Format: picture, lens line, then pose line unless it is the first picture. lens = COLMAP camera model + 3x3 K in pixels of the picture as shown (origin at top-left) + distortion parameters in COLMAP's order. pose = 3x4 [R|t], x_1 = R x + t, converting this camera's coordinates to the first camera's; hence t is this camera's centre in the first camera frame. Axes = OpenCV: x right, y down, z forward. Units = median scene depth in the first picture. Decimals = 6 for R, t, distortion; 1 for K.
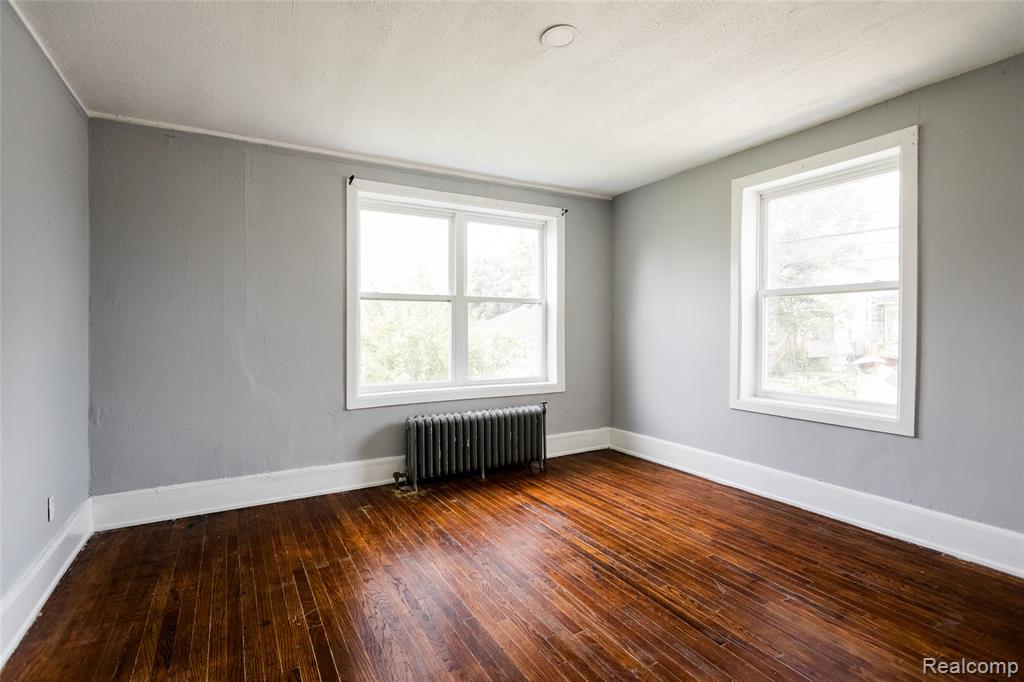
lens RADIAL K [[485.4, 0, 513.1], [0, 485.4, 338.0], [0, 0, 1]] dist [0.004045, 0.000658]
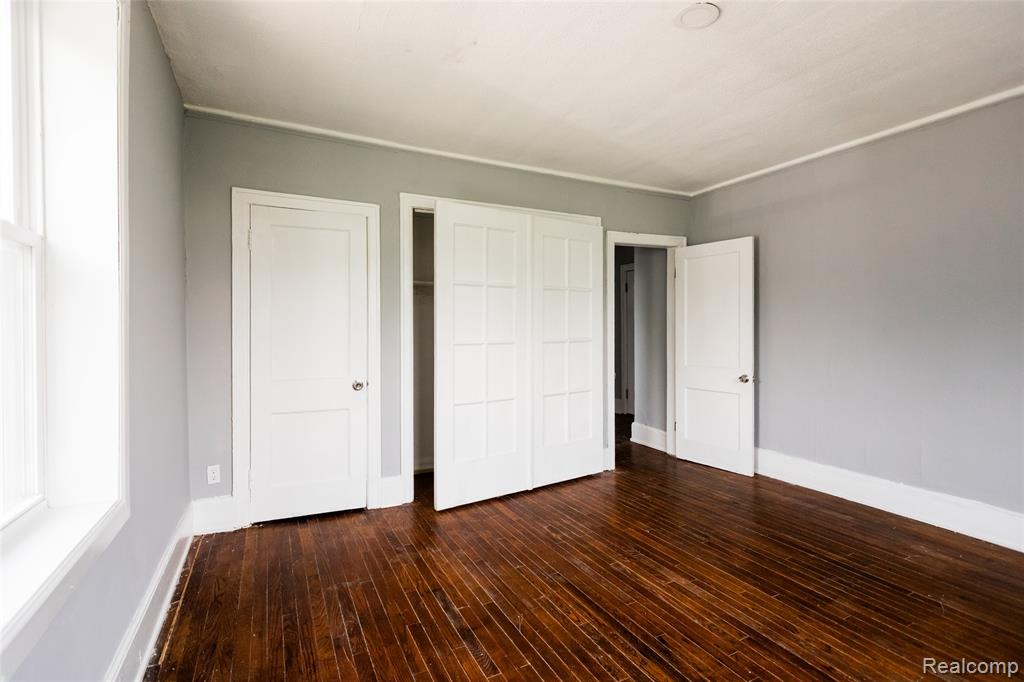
lens RADIAL K [[485.4, 0, 512.1], [0, 485.4, 333.8], [0, 0, 1]] dist [0.004045, 0.000658]
pose [[-0.998700, 0.010881, 0.049793, 0.392271], [0.011859, 0.999742, 0.019385, -0.030591], [-0.049569, 0.019950, -0.998571, 1.885134]]
